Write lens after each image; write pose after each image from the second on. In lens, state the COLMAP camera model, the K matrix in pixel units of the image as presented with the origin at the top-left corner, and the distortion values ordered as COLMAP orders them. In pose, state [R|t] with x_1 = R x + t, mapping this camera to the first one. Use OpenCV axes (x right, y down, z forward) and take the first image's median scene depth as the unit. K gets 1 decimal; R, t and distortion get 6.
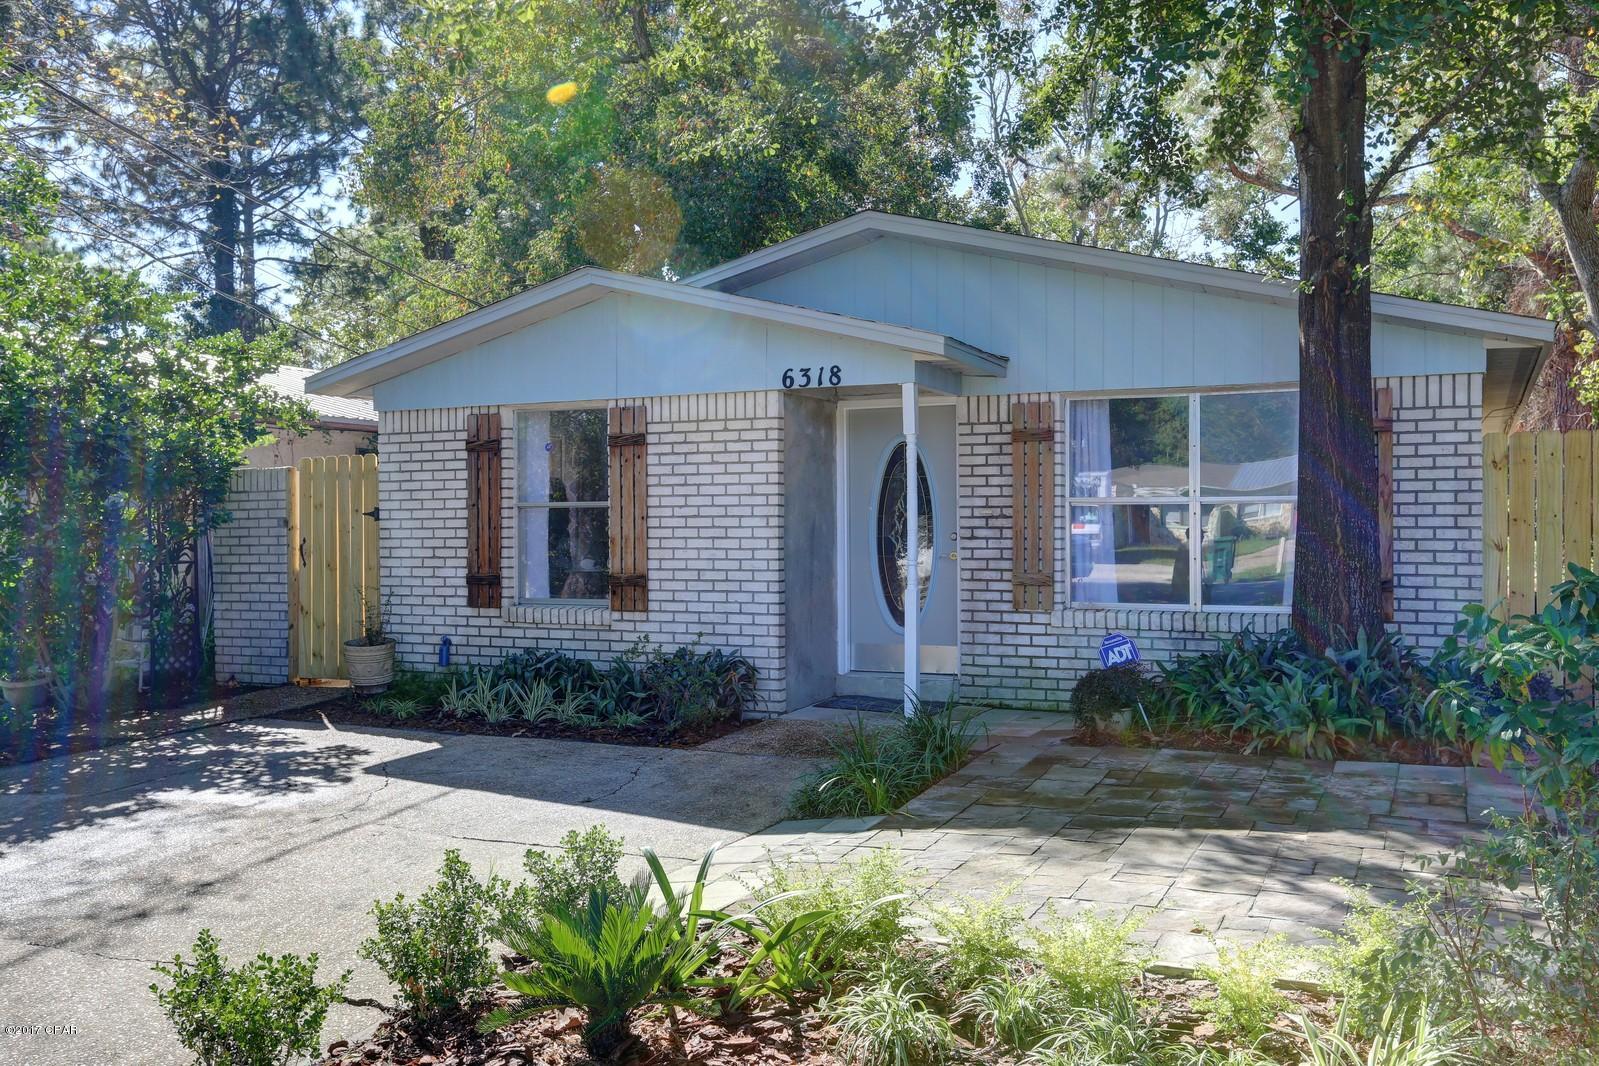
lens RADIAL K [[1402.7, 0, 799.2], [0, 1402.7, 536.3], [0, 0, 1]] dist [0.013434, 0.049745]
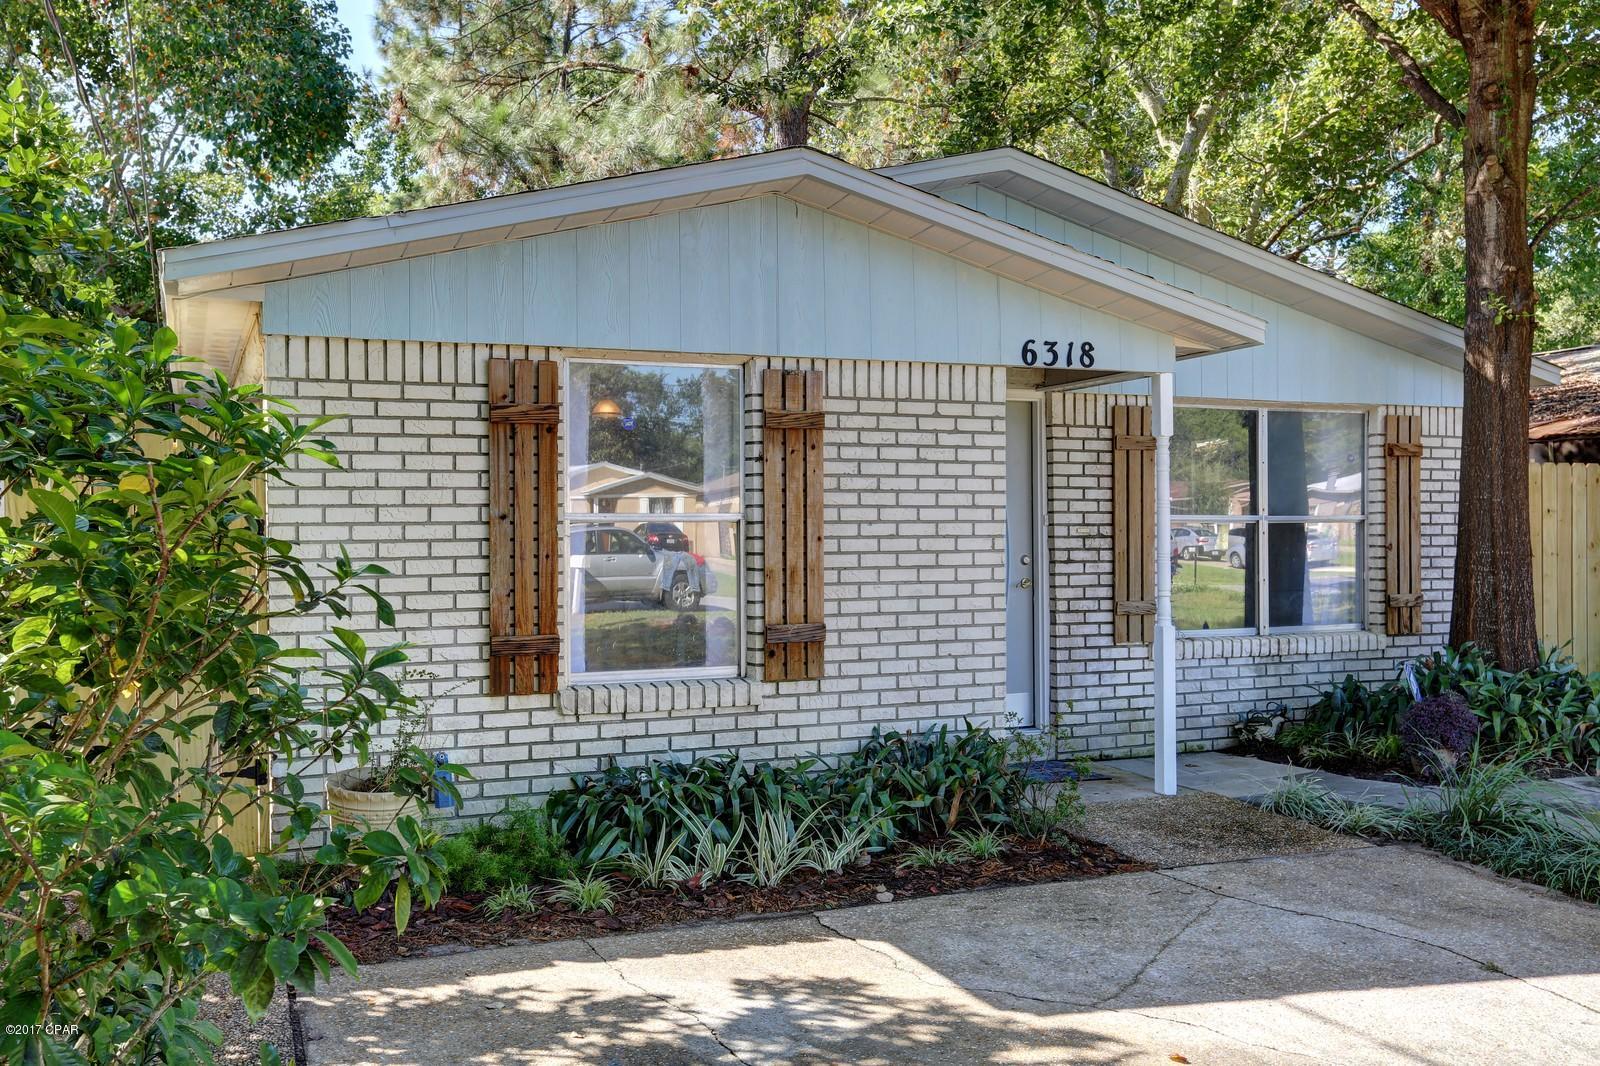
lens RADIAL K [[1403.6, 0, 794.7], [0, 1403.6, 528.9], [0, 0, 1]] dist [0.013434, 0.049745]
pose [[0.667222, 0.002335, 0.744855, -0.618889], [0.009174, 0.999893, -0.011352, -0.010444], [-0.744802, 0.014407, 0.667130, 0.566190]]
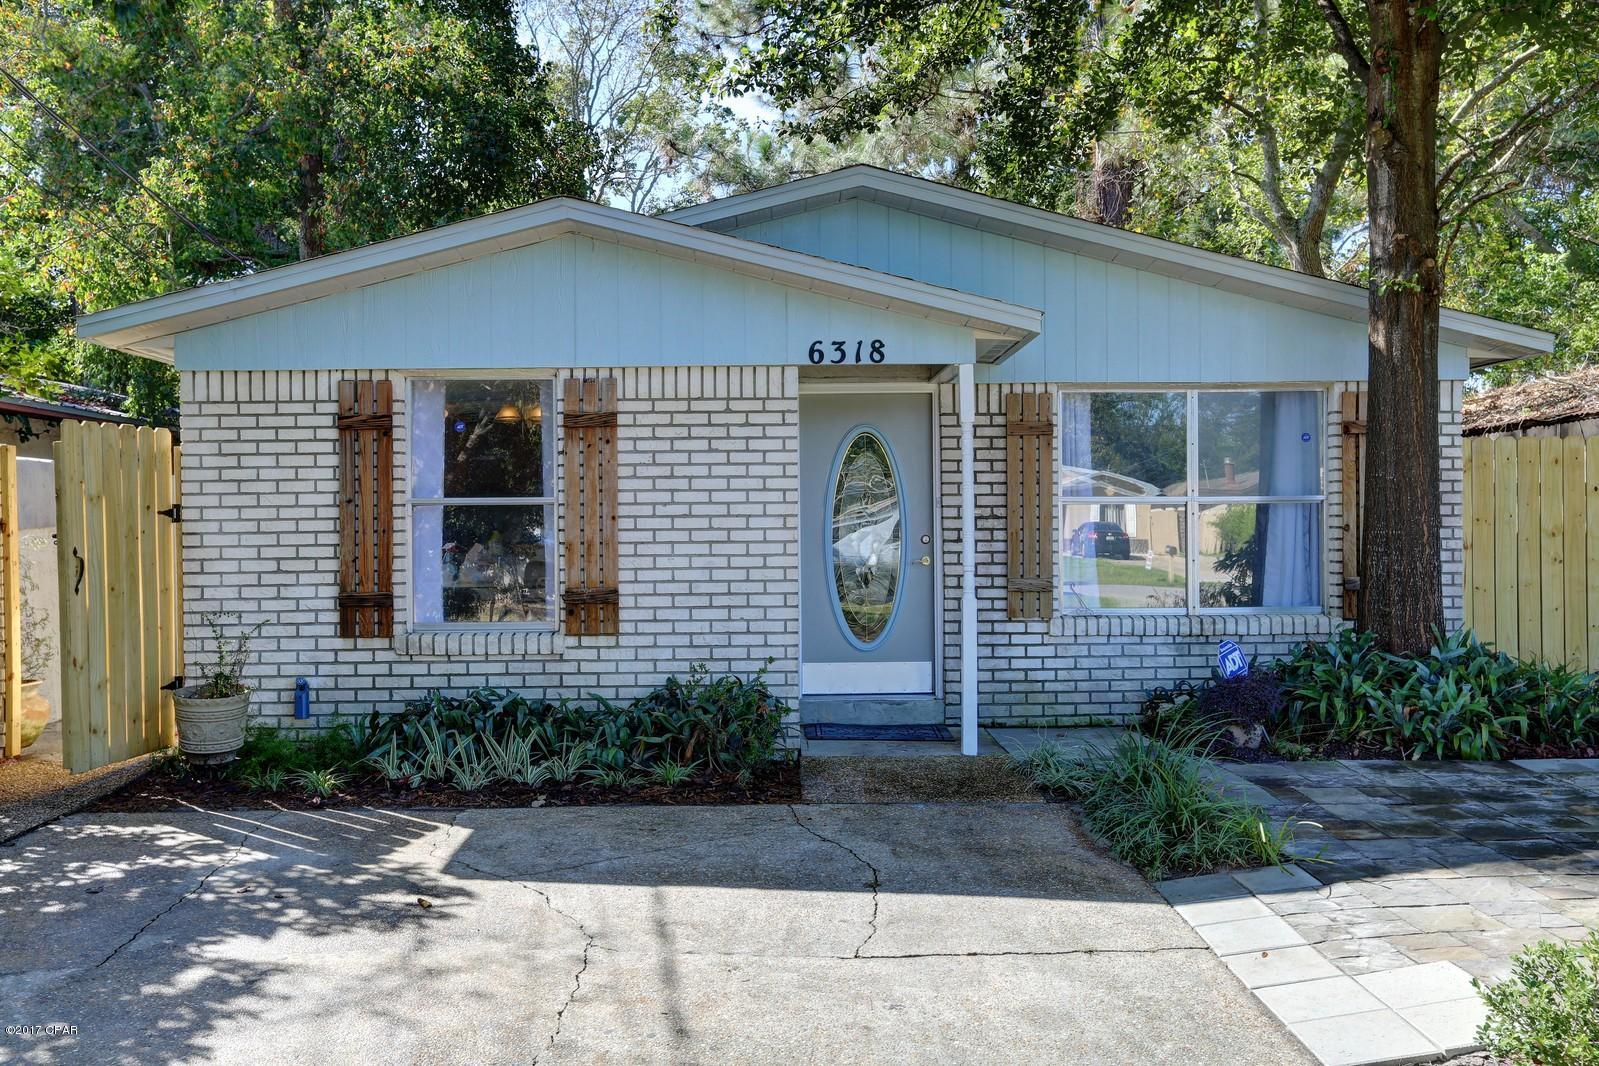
lens RADIAL K [[1402.7, 0, 795.4], [0, 1402.7, 532.0], [0, 0, 1]] dist [0.013434, 0.049745]
pose [[0.898448, -0.002845, 0.439070, -0.371231], [0.007155, 0.999941, -0.008162, 0.002193], [-0.439021, 0.010475, 0.898416, 0.237037]]
